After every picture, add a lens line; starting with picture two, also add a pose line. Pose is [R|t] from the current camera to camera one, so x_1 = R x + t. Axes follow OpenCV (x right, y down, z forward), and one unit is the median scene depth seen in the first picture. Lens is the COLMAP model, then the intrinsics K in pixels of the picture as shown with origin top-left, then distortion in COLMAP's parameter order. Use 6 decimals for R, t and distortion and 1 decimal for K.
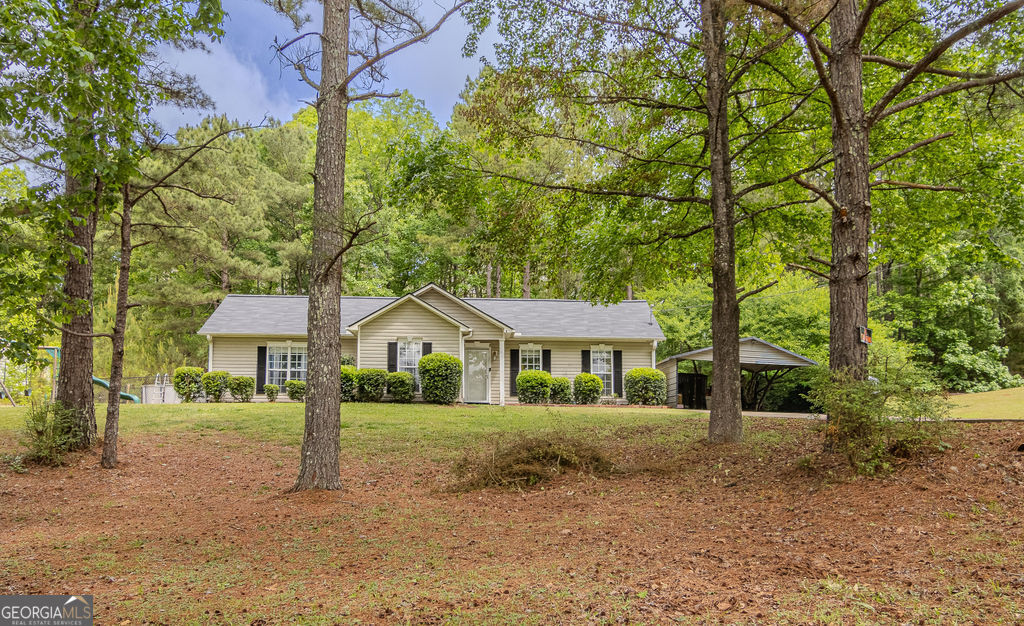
lens RADIAL K [[652.5, 0, 507.1], [0, 652.5, 383.3], [0, 0, 1]] dist [-0.005429, -0.006186]
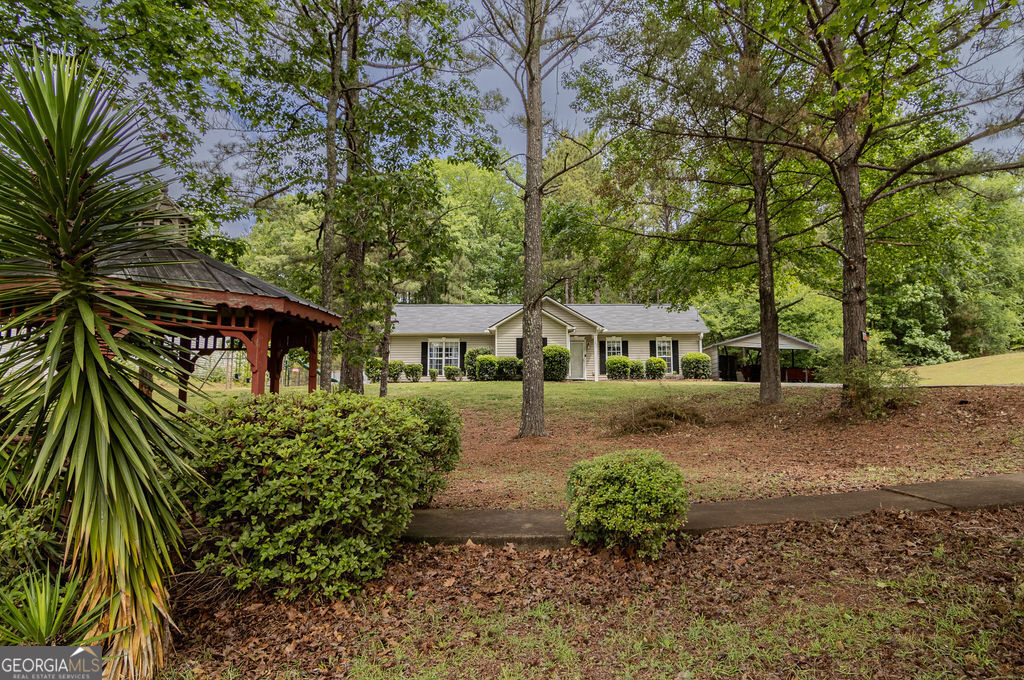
lens RADIAL K [[528.2, 0, 552.2], [0, 528.2, 352.9], [0, 0, 1]] dist [-0.004800, -0.014767]
pose [[0.999829, -0.016504, 0.008296, -0.110147], [0.016640, 0.999723, -0.016632, -0.009628], [-0.008019, 0.016767, 0.999827, -0.140157]]
